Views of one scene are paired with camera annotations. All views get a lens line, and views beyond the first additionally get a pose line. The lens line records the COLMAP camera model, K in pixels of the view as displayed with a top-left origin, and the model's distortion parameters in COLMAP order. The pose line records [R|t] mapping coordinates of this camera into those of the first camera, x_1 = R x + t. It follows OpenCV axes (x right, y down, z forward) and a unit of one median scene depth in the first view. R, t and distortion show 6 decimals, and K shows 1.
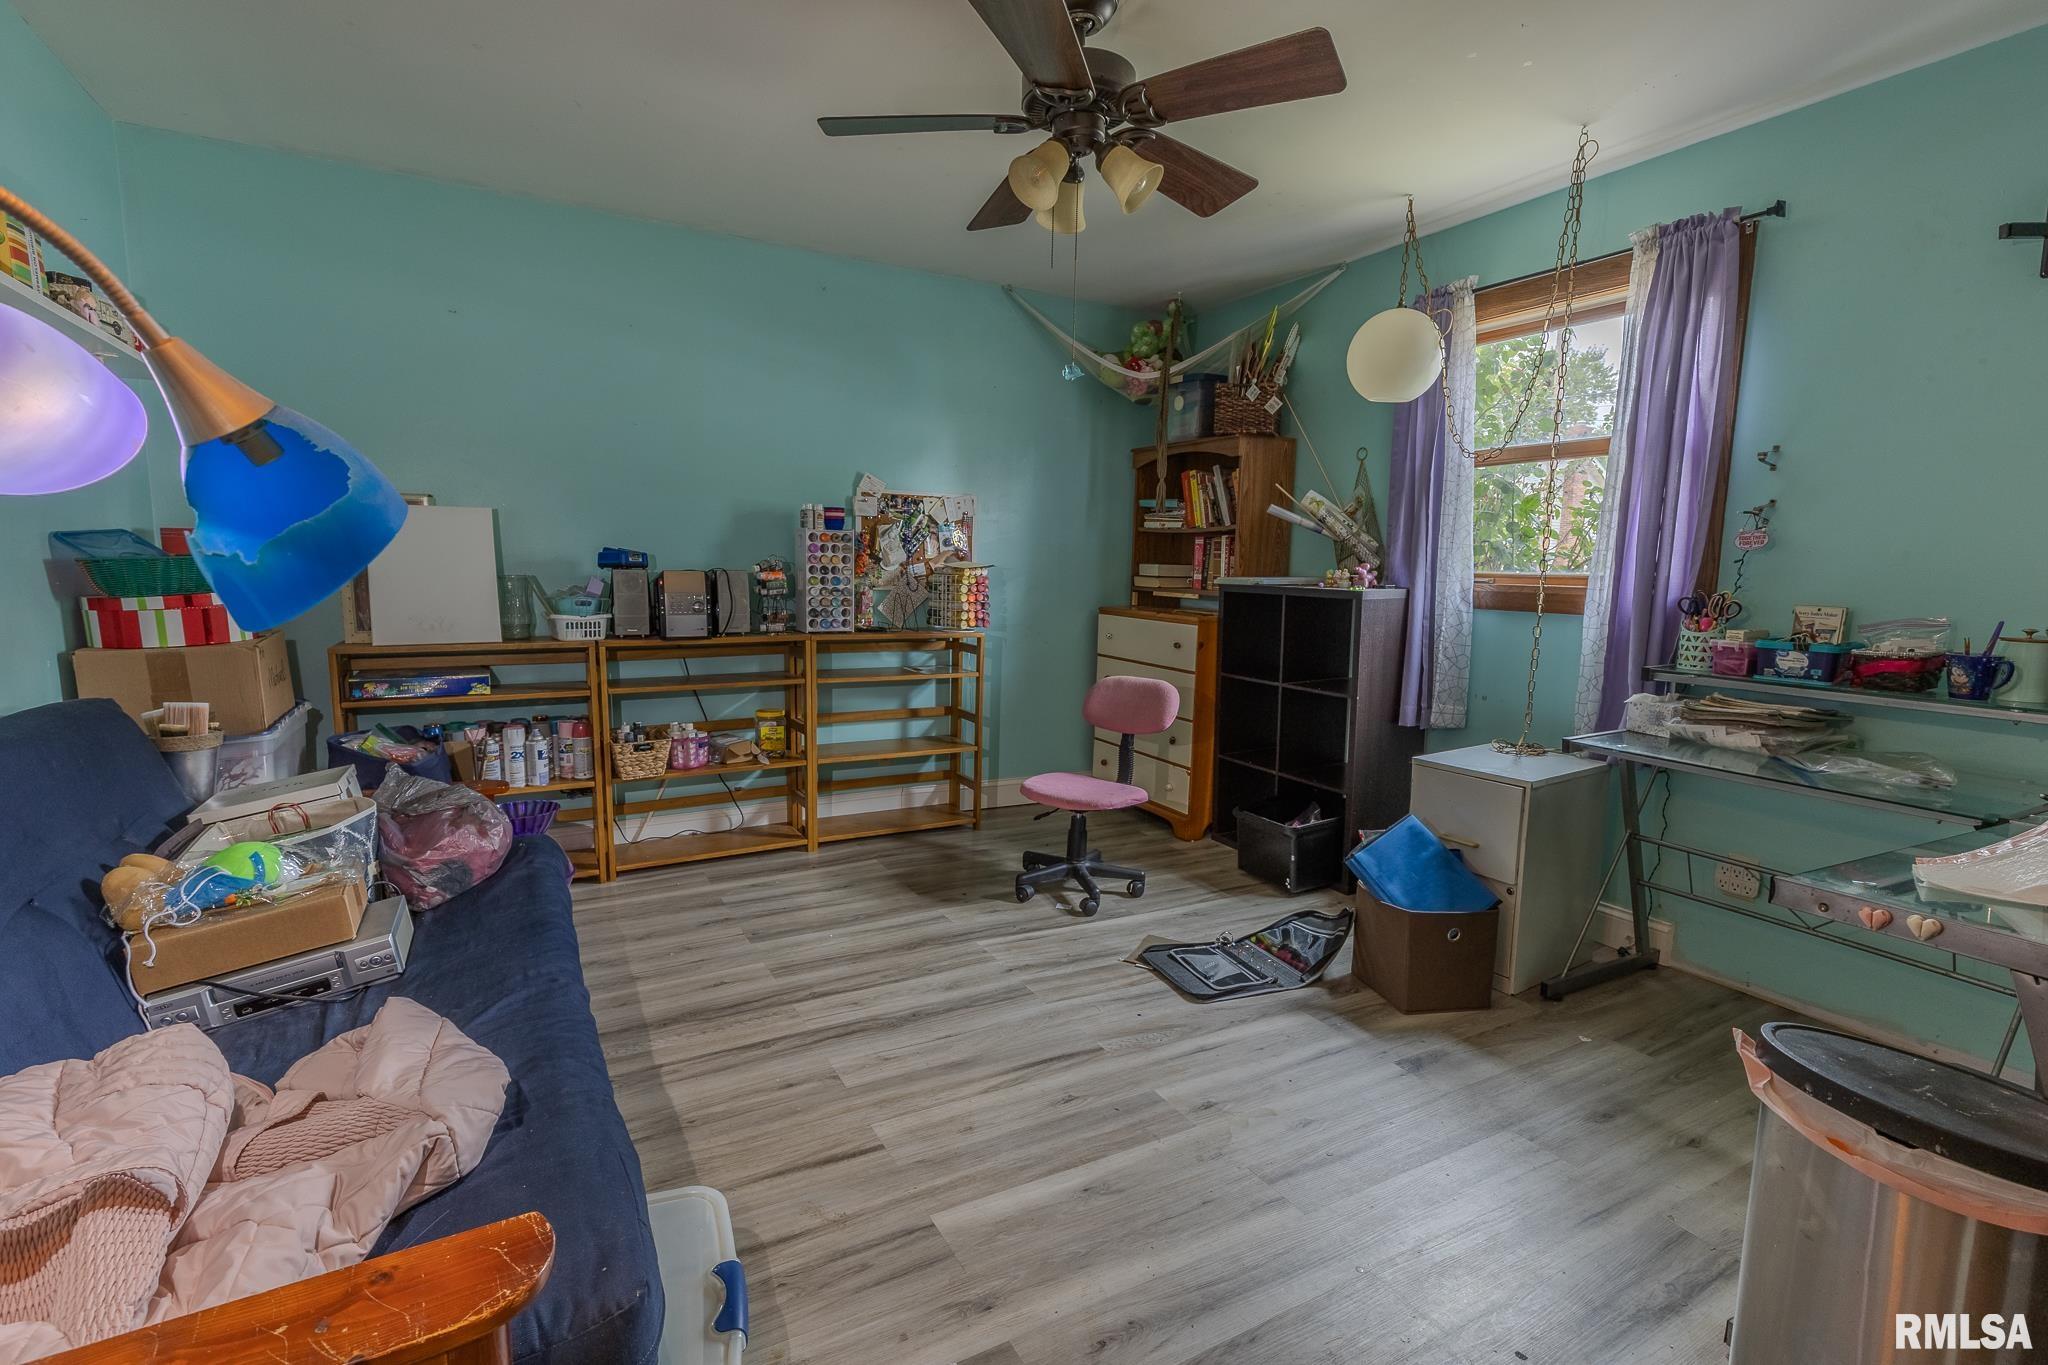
lens RADIAL K [[953.9, 0, 1019.3], [0, 953.9, 685.1], [0, 0, 1]] dist [0.002082, 0.000097]
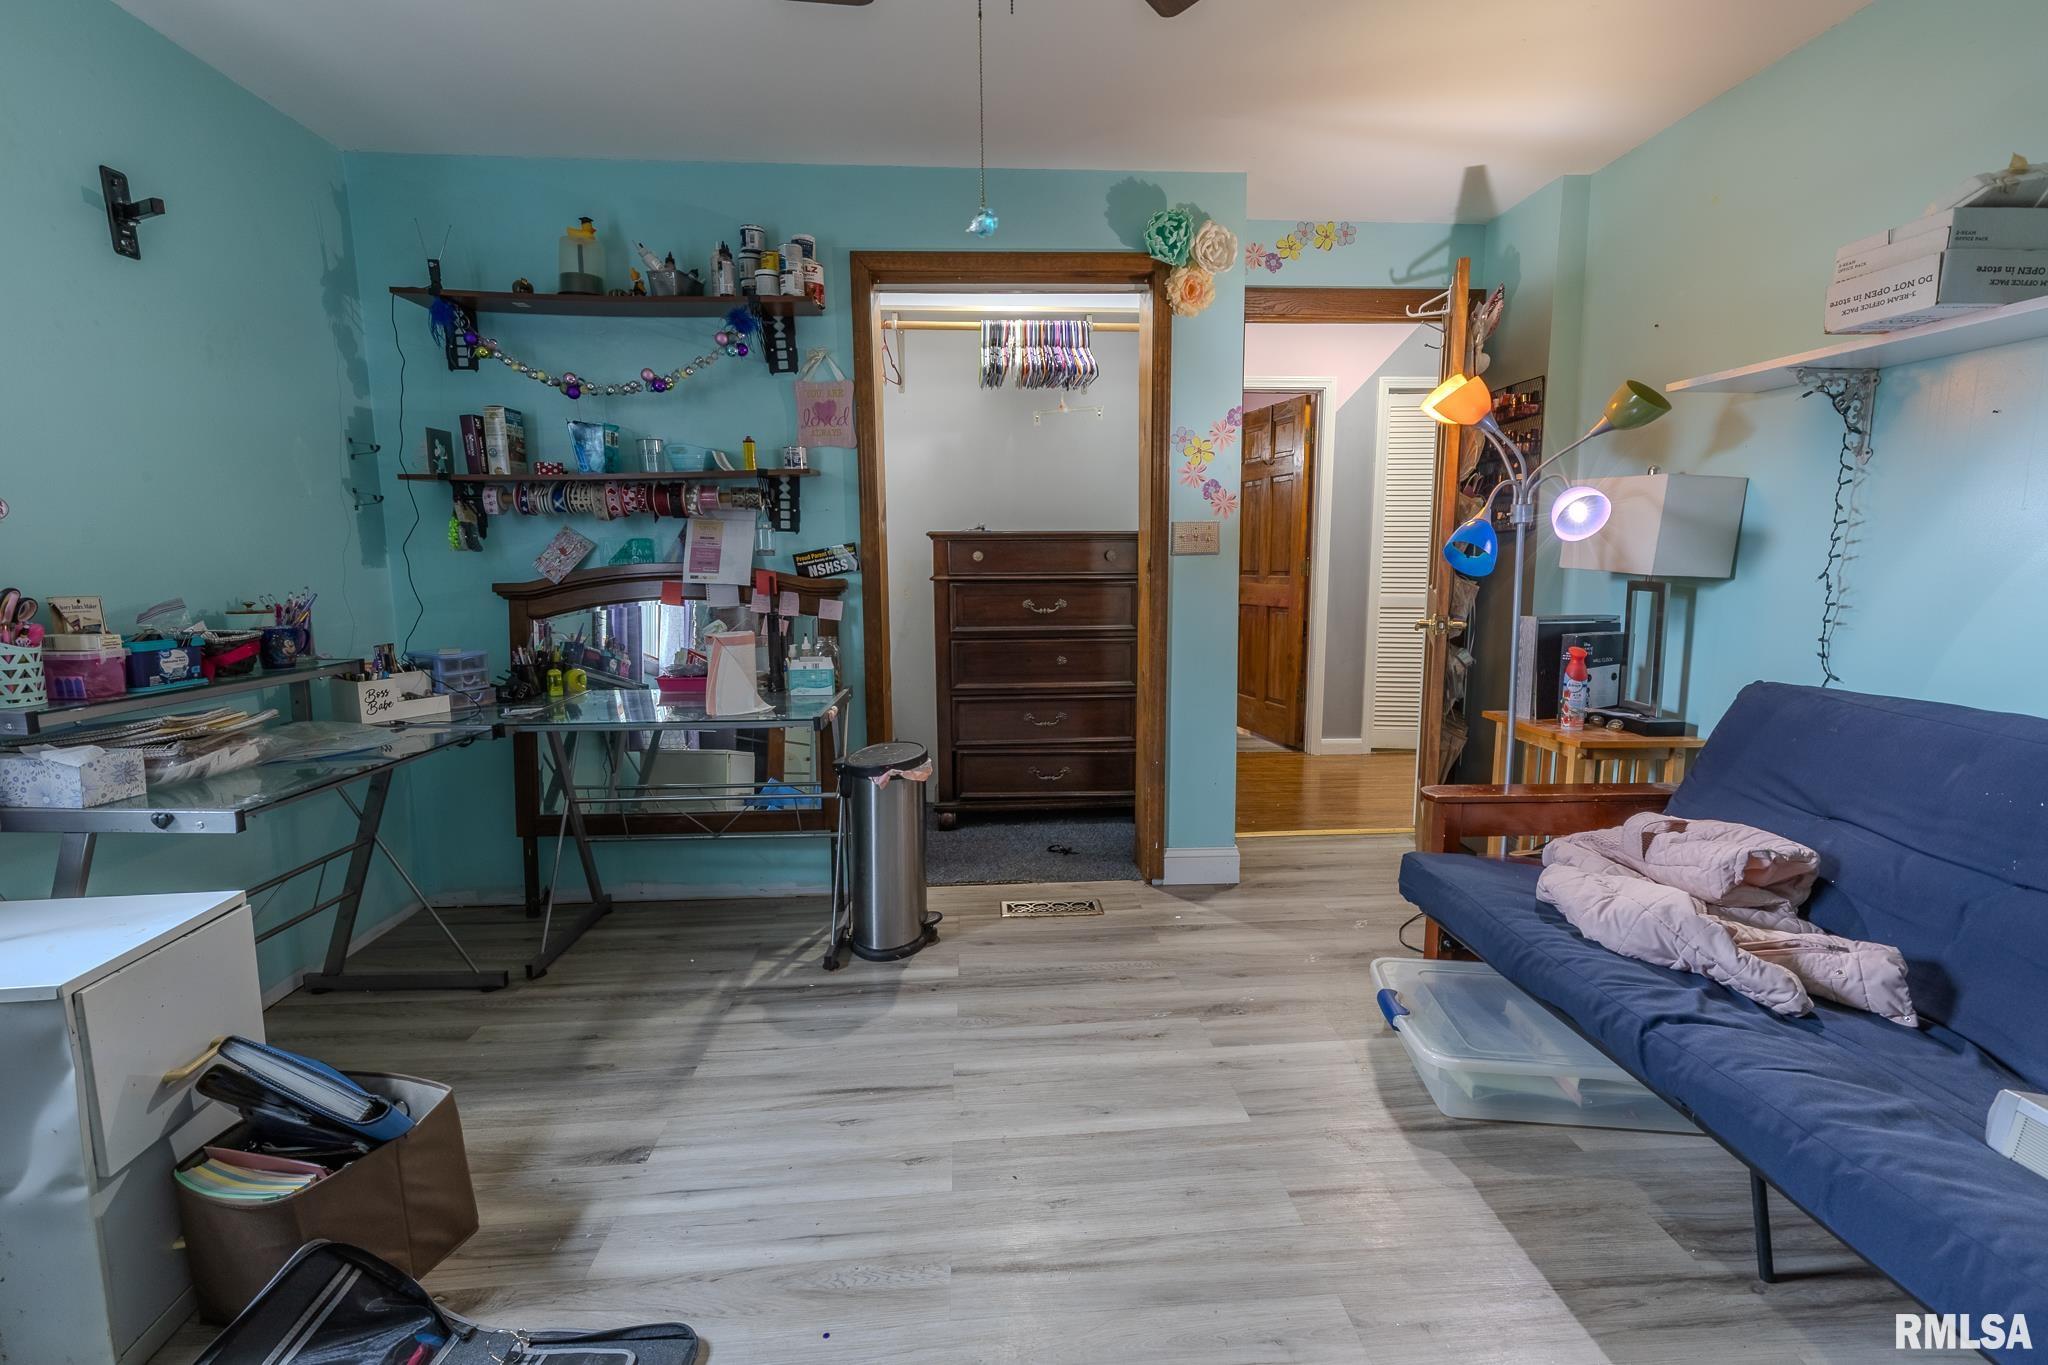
lens RADIAL K [[953.9, 0, 1030.6], [0, 953.9, 682.9], [0, 0, 1]] dist [0.002082, 0.000097]
pose [[-0.908722, -0.065628, 0.412210, -0.209348], [0.046226, 0.965664, 0.255649, -0.185287], [-0.414834, 0.251368, -0.874487, 1.424890]]
